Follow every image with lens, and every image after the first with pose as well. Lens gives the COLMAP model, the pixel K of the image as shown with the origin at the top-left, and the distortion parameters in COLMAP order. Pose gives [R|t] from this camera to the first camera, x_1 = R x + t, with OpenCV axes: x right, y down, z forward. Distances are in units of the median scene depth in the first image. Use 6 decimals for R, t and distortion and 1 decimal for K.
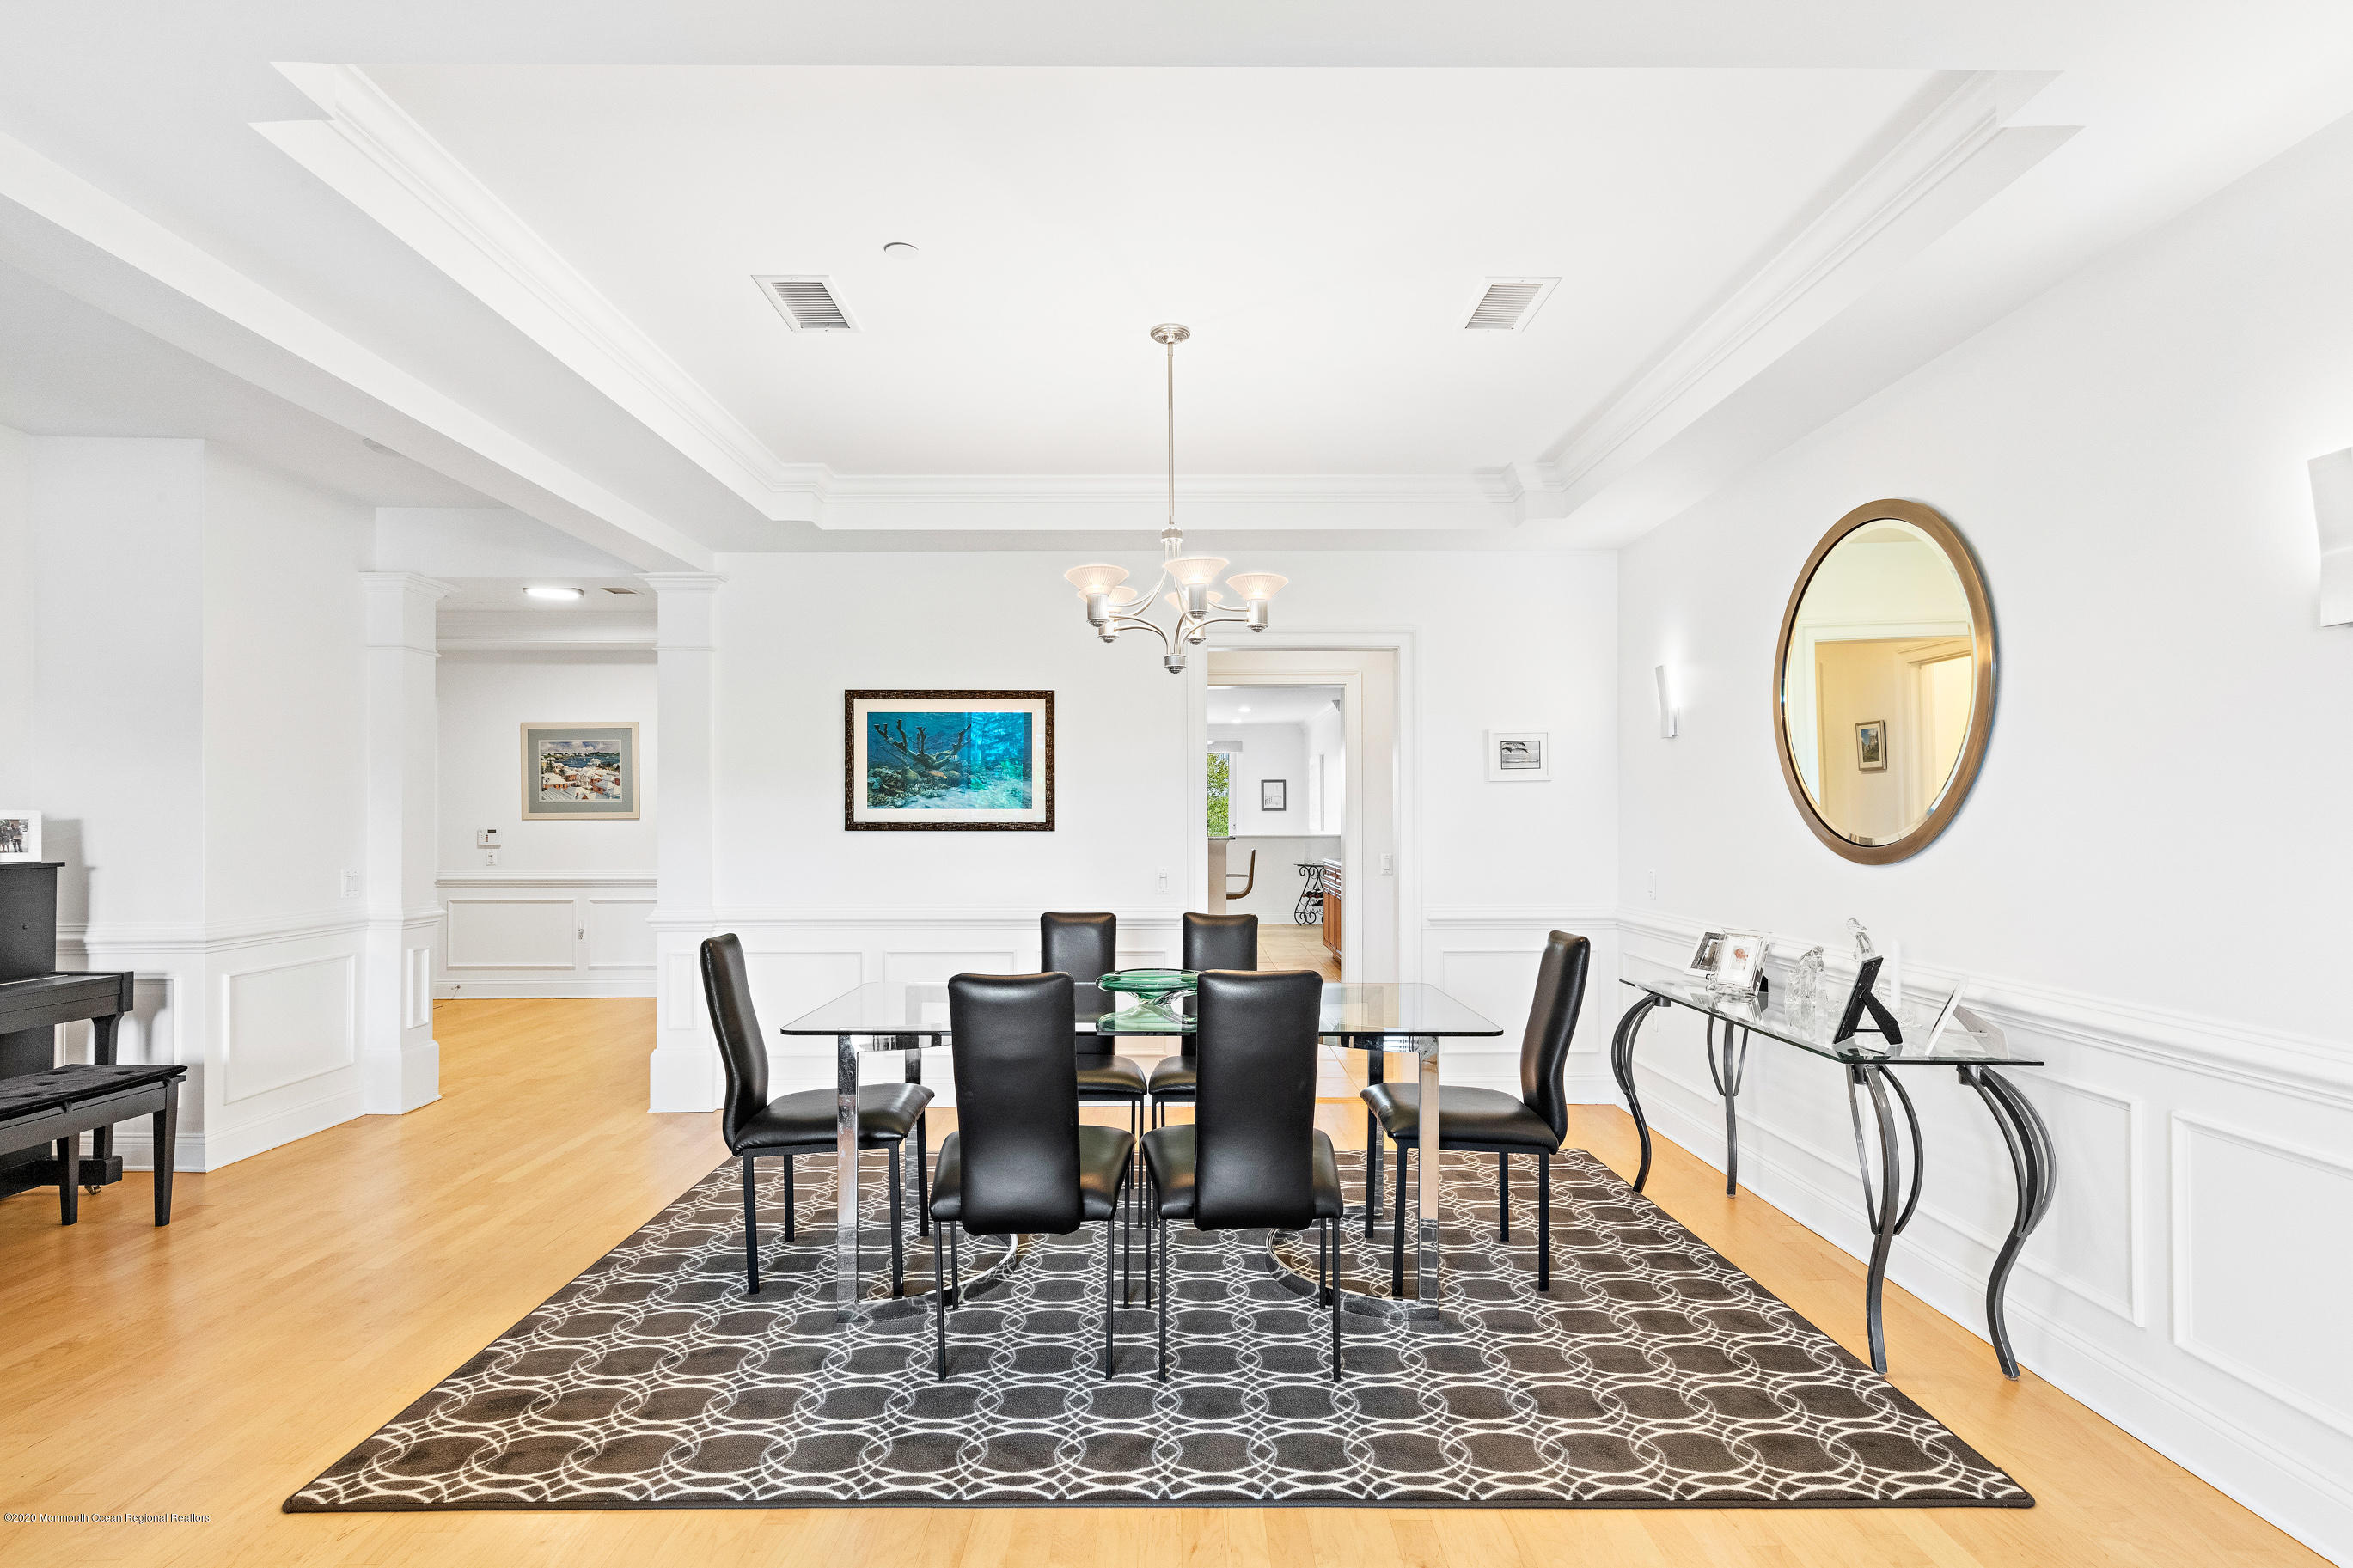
lens RADIAL K [[1181.2, 0, 1174.8], [0, 1181.2, 795.3], [0, 0, 1]] dist [0.006630, 0.000129]
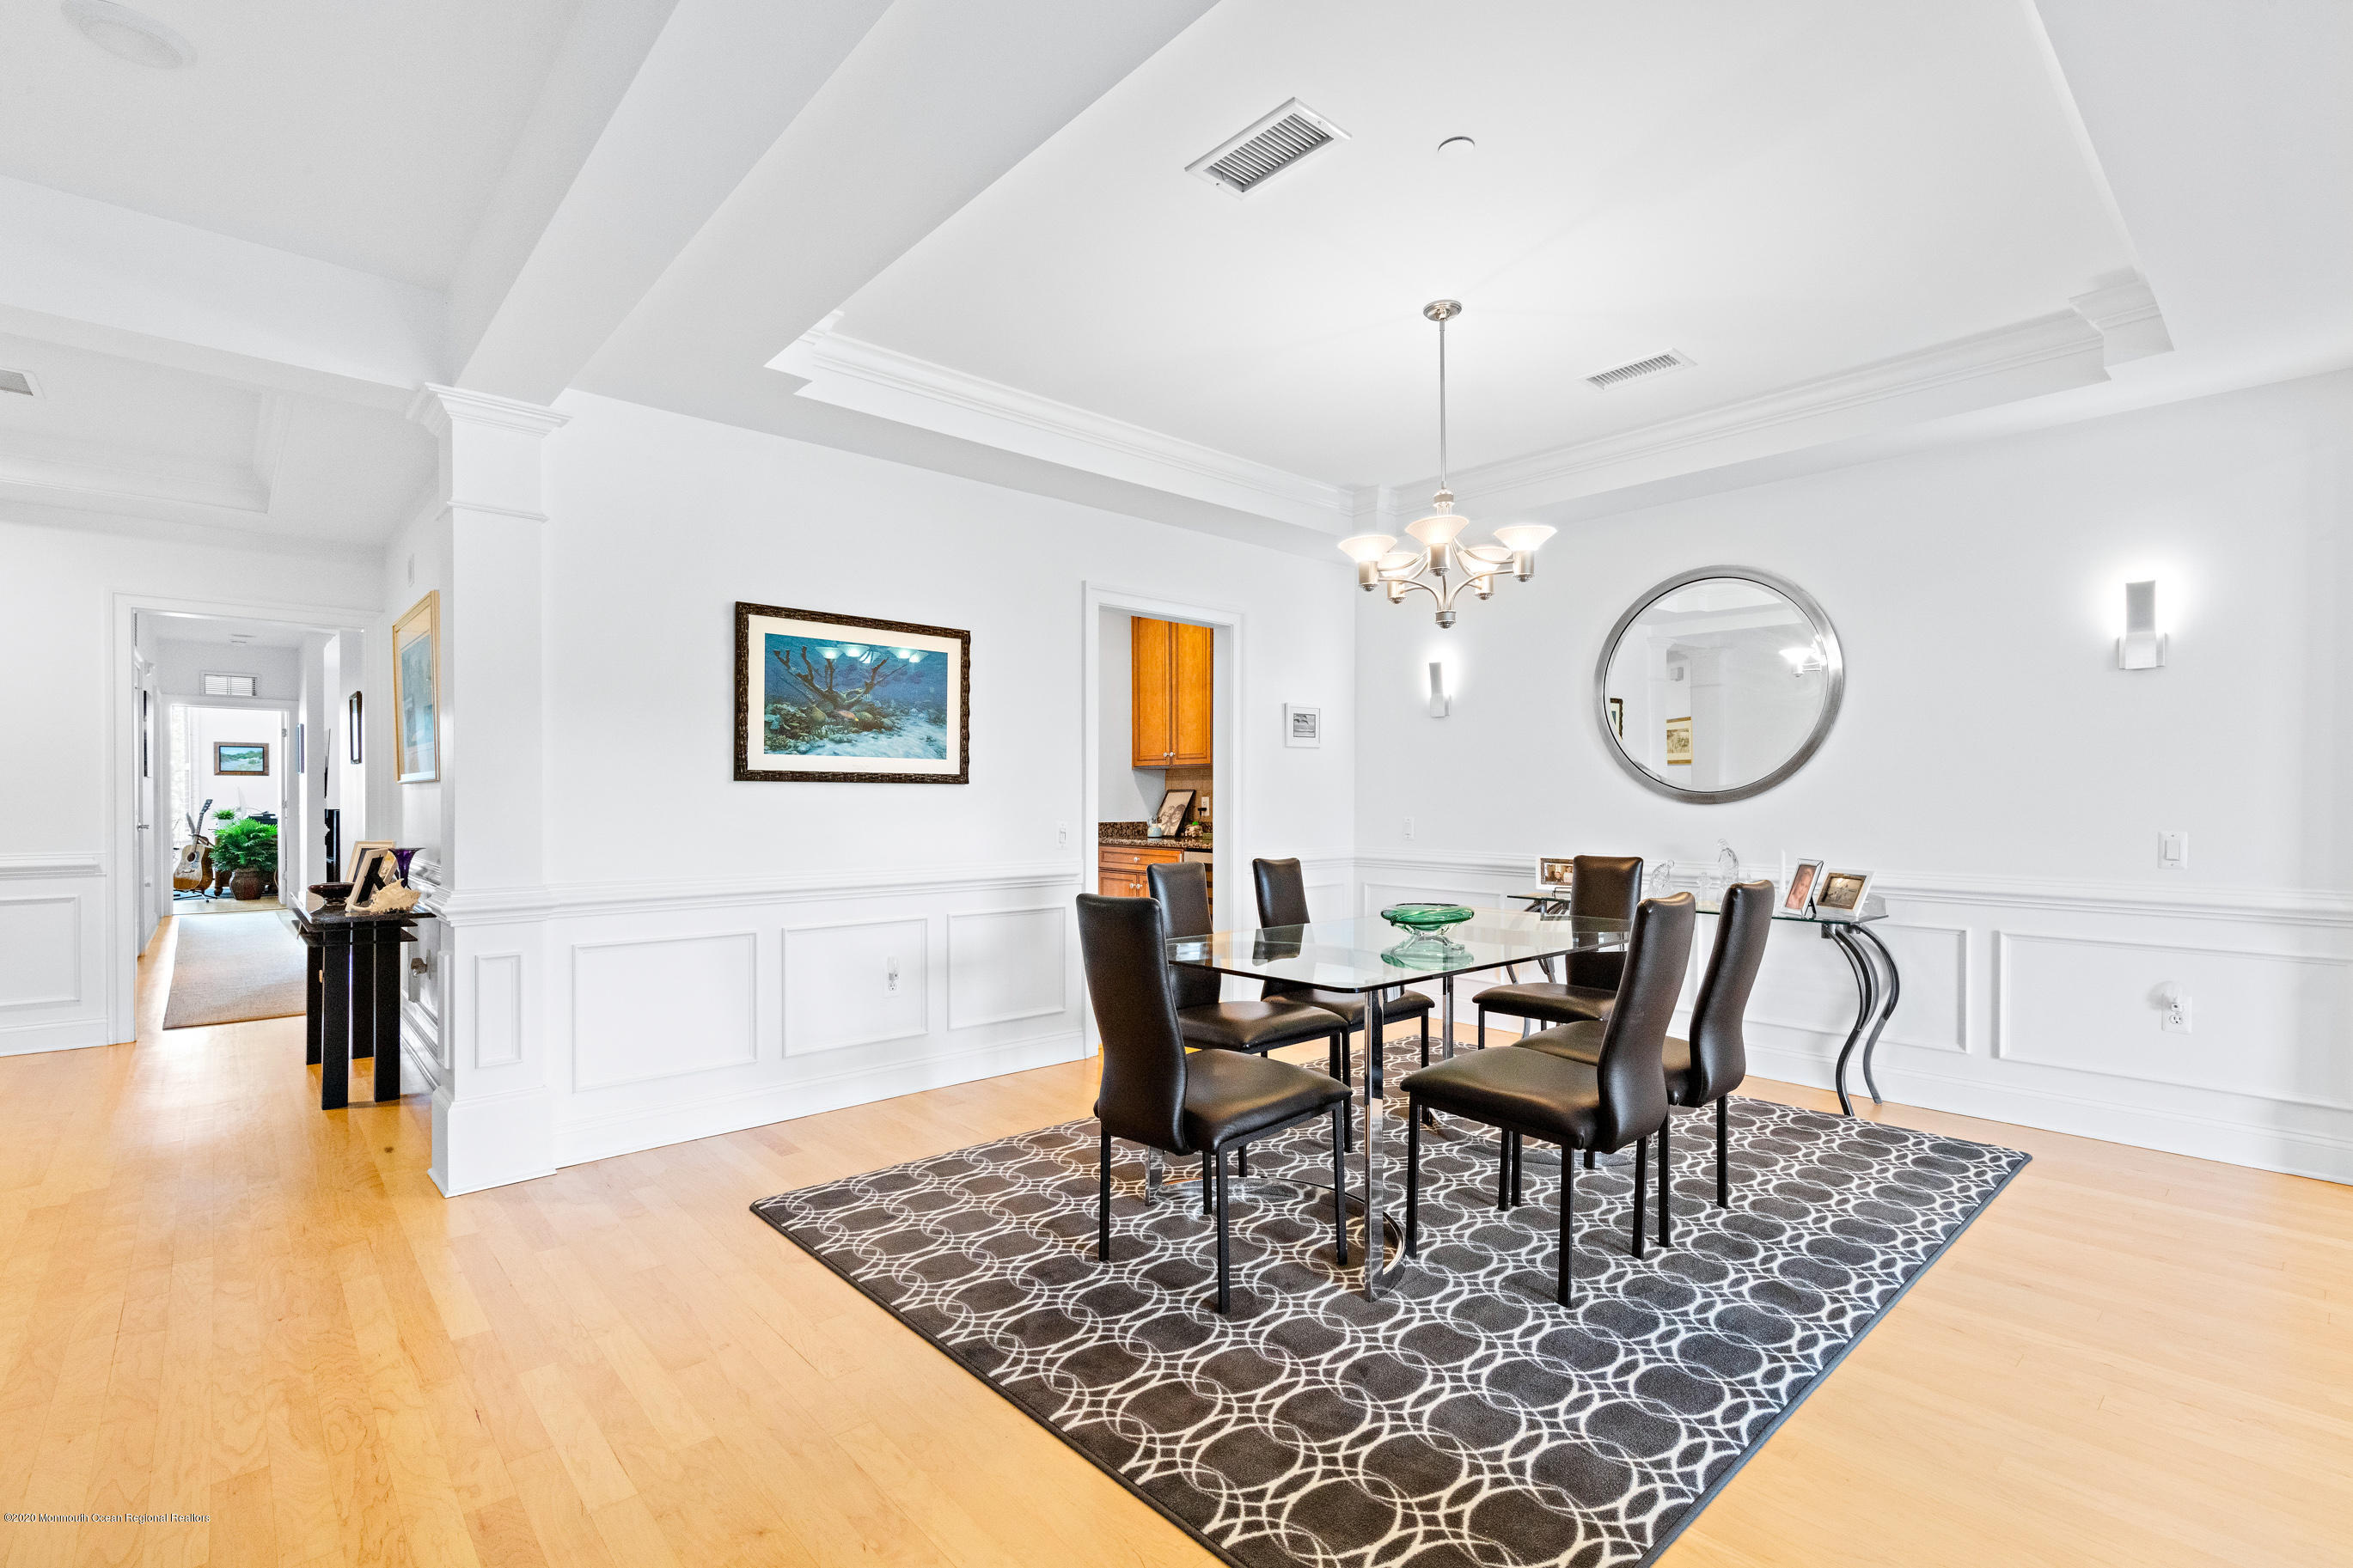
lens RADIAL K [[1051.4, 0, 1178.3], [0, 1051.4, 795.1], [0, 0, 1]] dist [0.003758, 0.000532]
pose [[0.750235, 0.004032, 0.661159, -0.521152], [-0.015610, 0.999811, 0.011616, 0.026828], [-0.660987, -0.019035, 0.750156, 0.278136]]
